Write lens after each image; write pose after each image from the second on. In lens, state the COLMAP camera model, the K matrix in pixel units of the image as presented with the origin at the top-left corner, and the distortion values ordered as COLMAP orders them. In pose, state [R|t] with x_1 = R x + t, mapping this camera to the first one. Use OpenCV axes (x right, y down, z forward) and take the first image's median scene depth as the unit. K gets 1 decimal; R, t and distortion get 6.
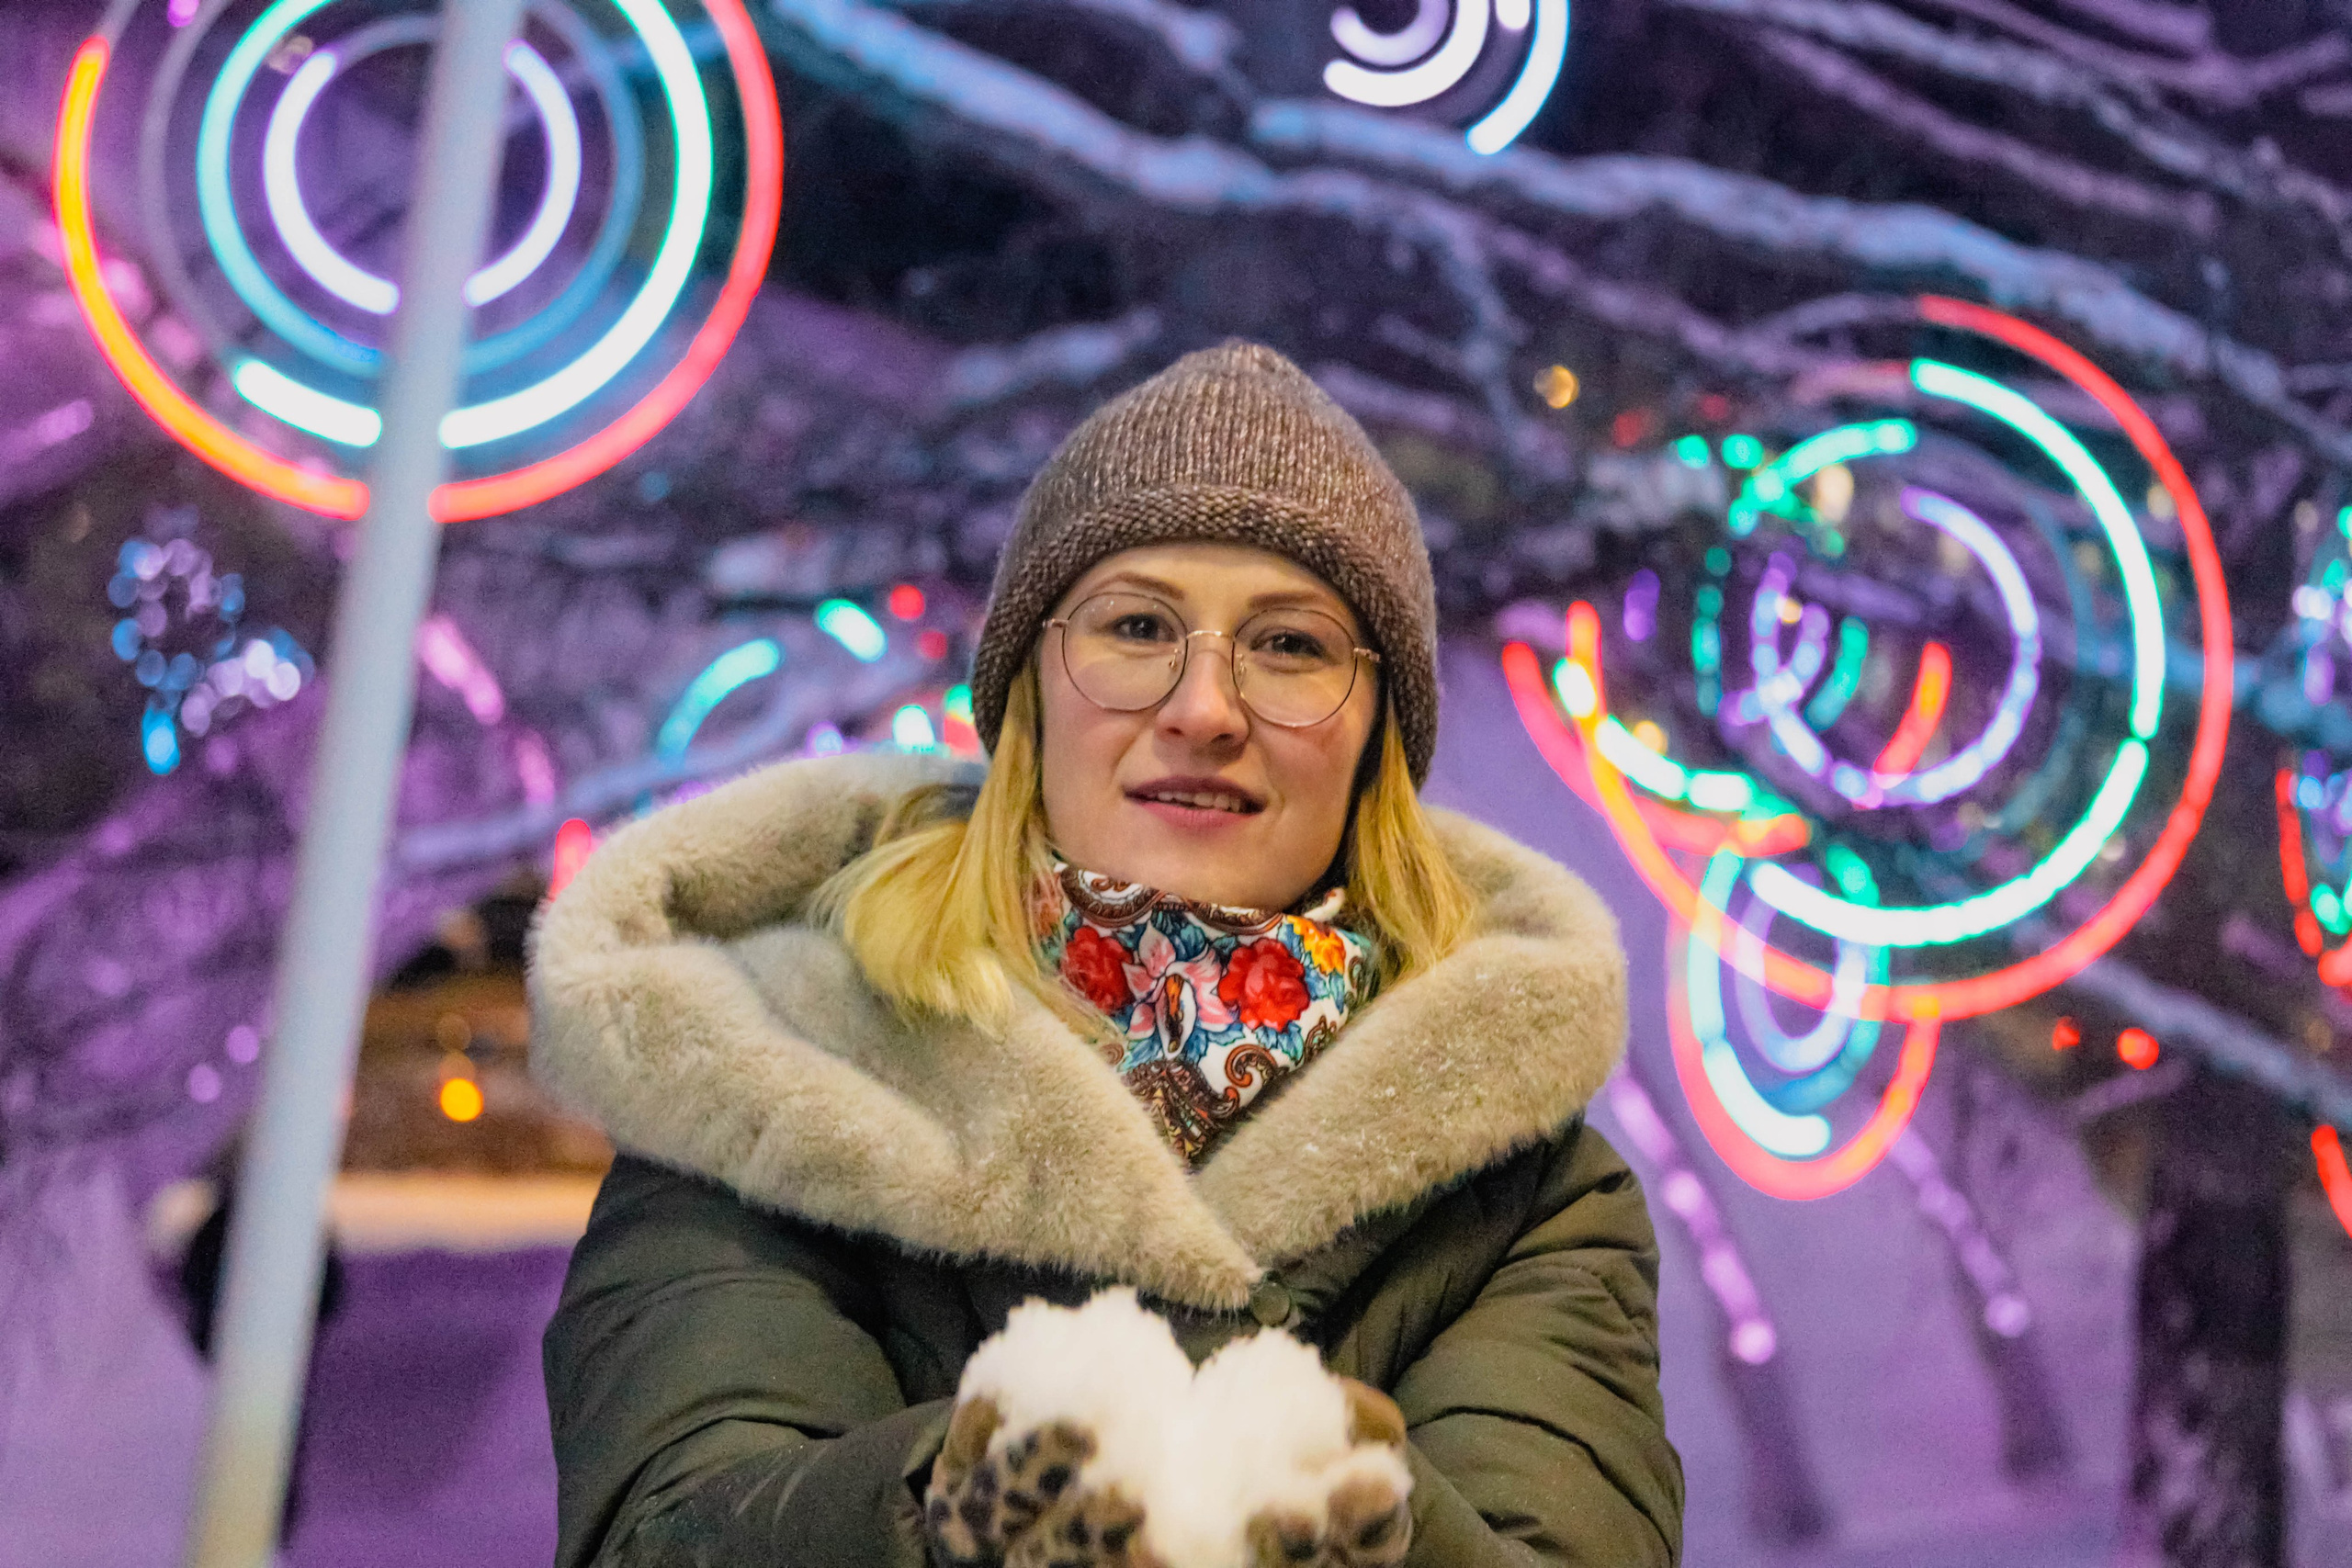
lens RADIAL K [[6753.4, 0, 1183.0], [0, 6753.4, 776.6], [0, 0, 1]] dist [-0.269538, 0.000000]
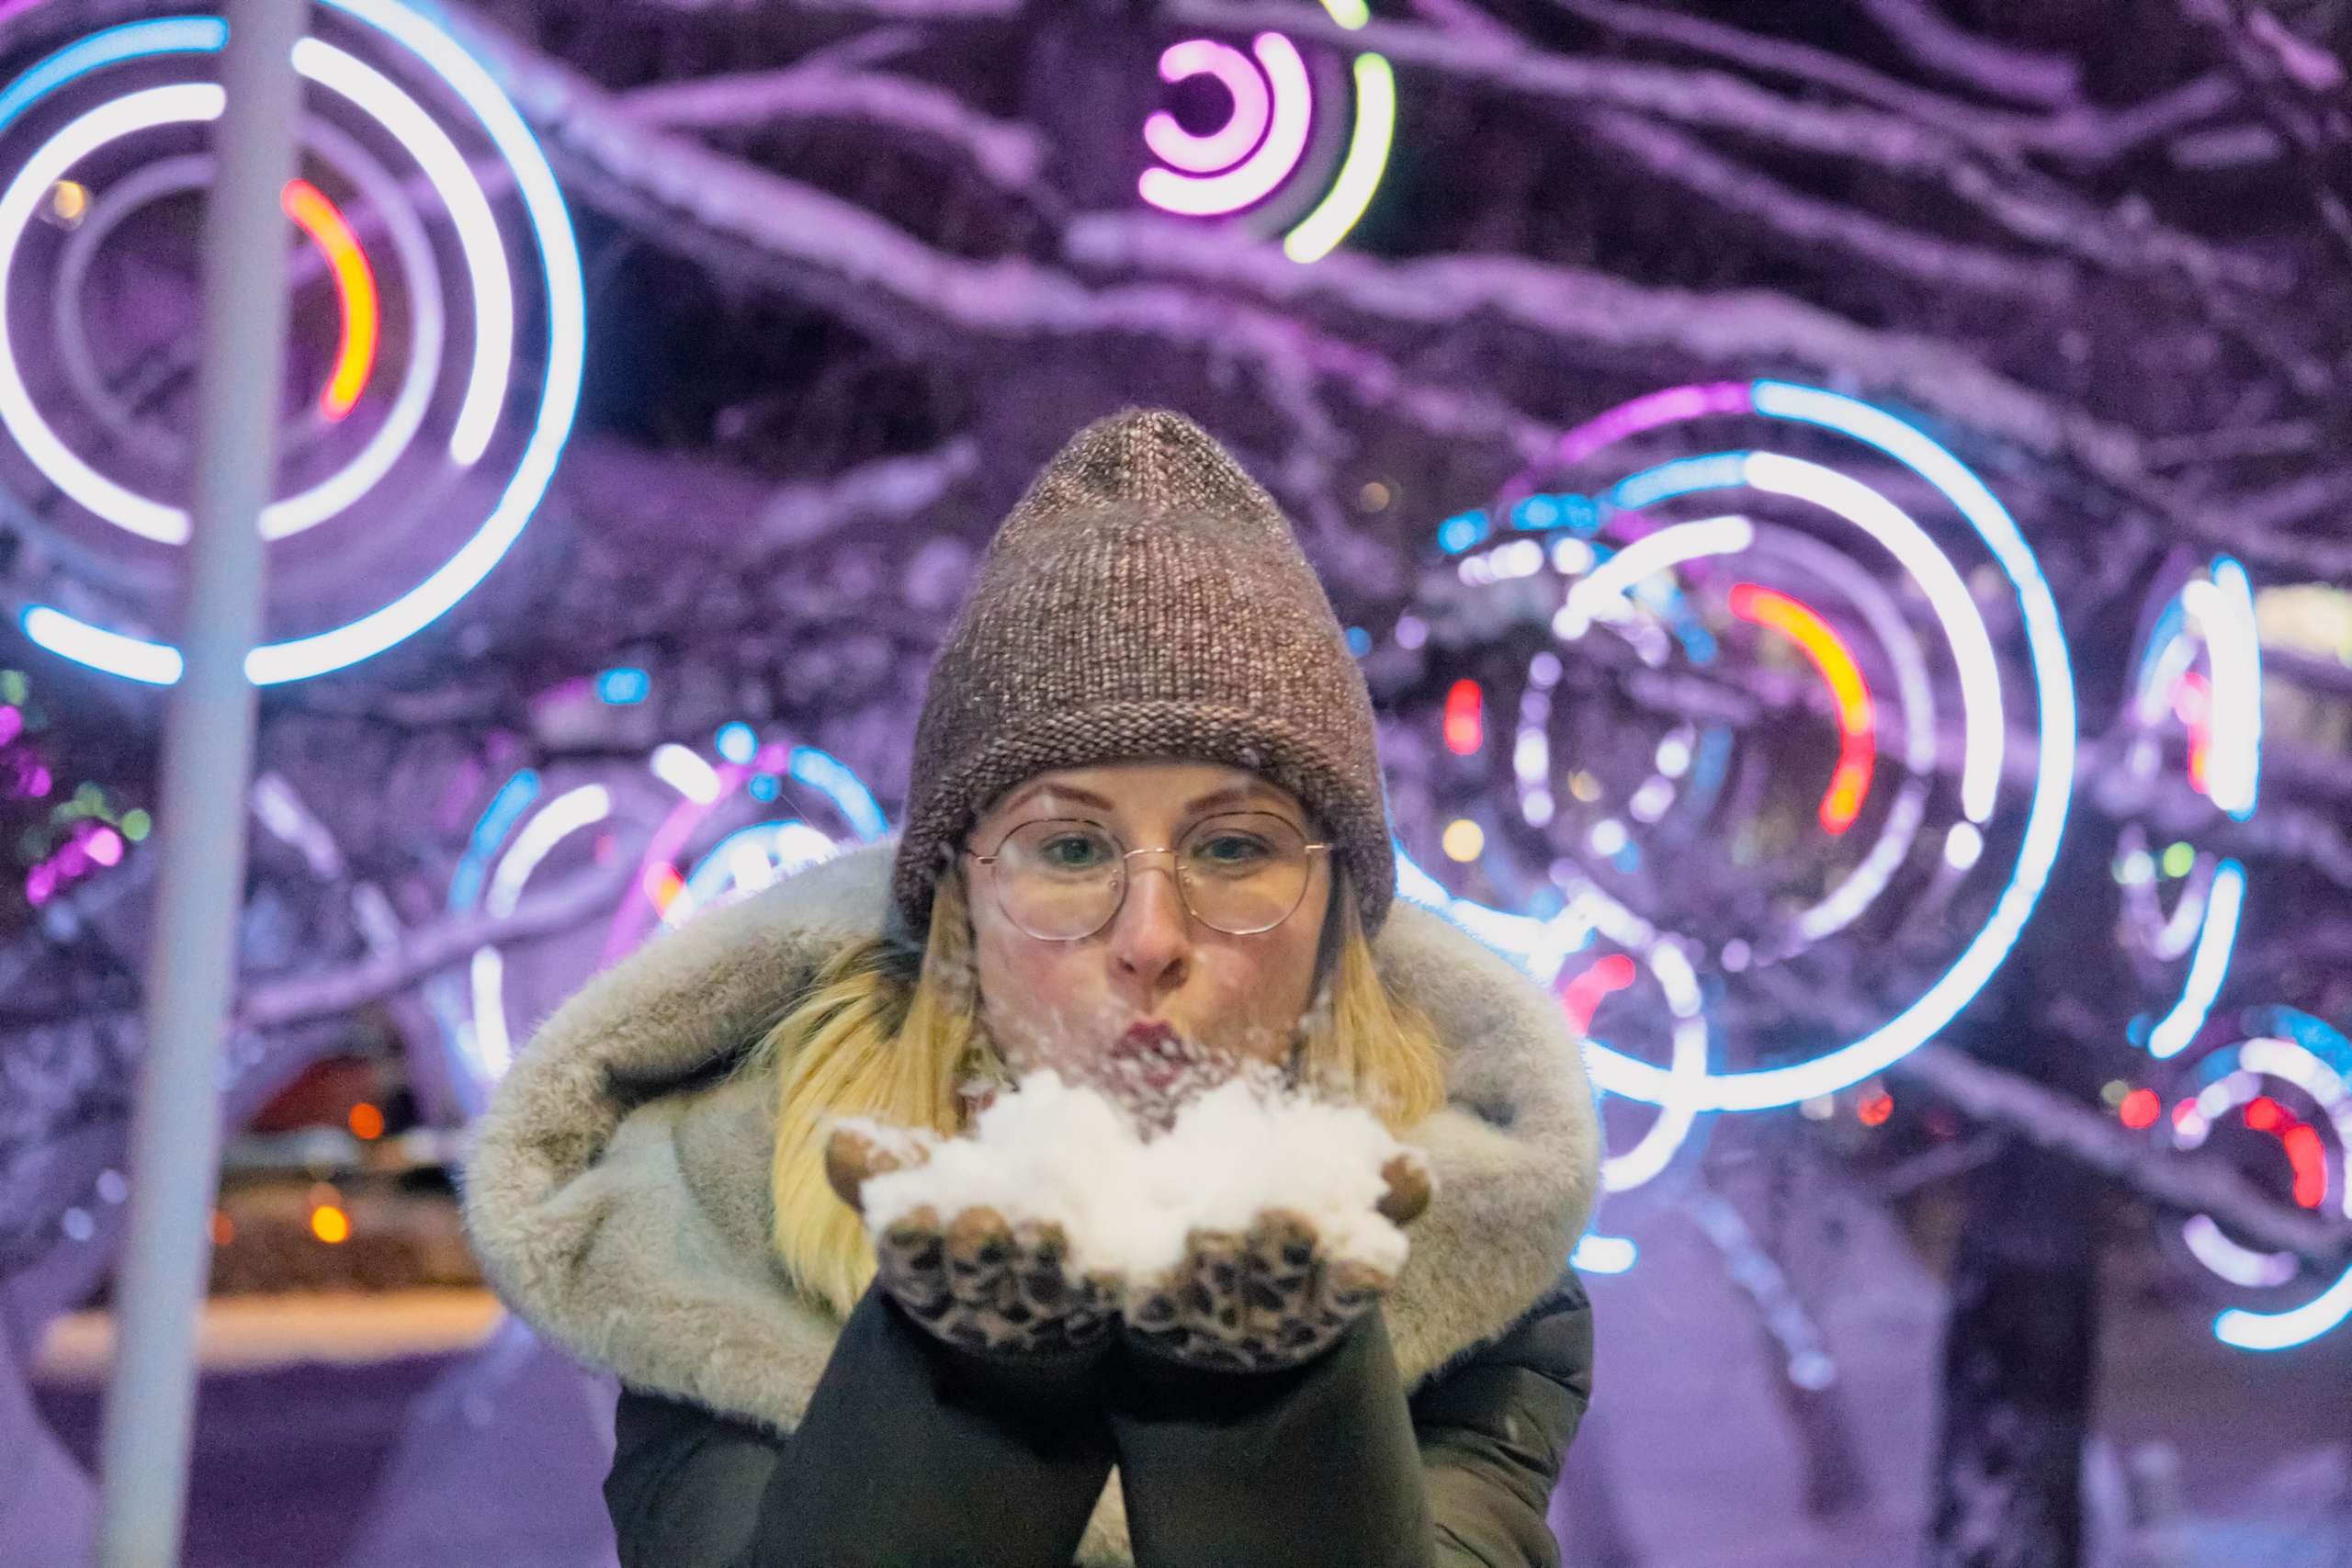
lens RADIAL K [[5459.1, 0, 1228.1], [0, 5459.1, 704.7], [0, 0, 1]] dist [0.497303, 0.000000]
pose [[0.997859, -0.045773, 0.046715, -0.004727], [0.046966, 0.998590, -0.024751, -0.007395], [-0.045516, 0.026892, 0.998602, 0.163336]]
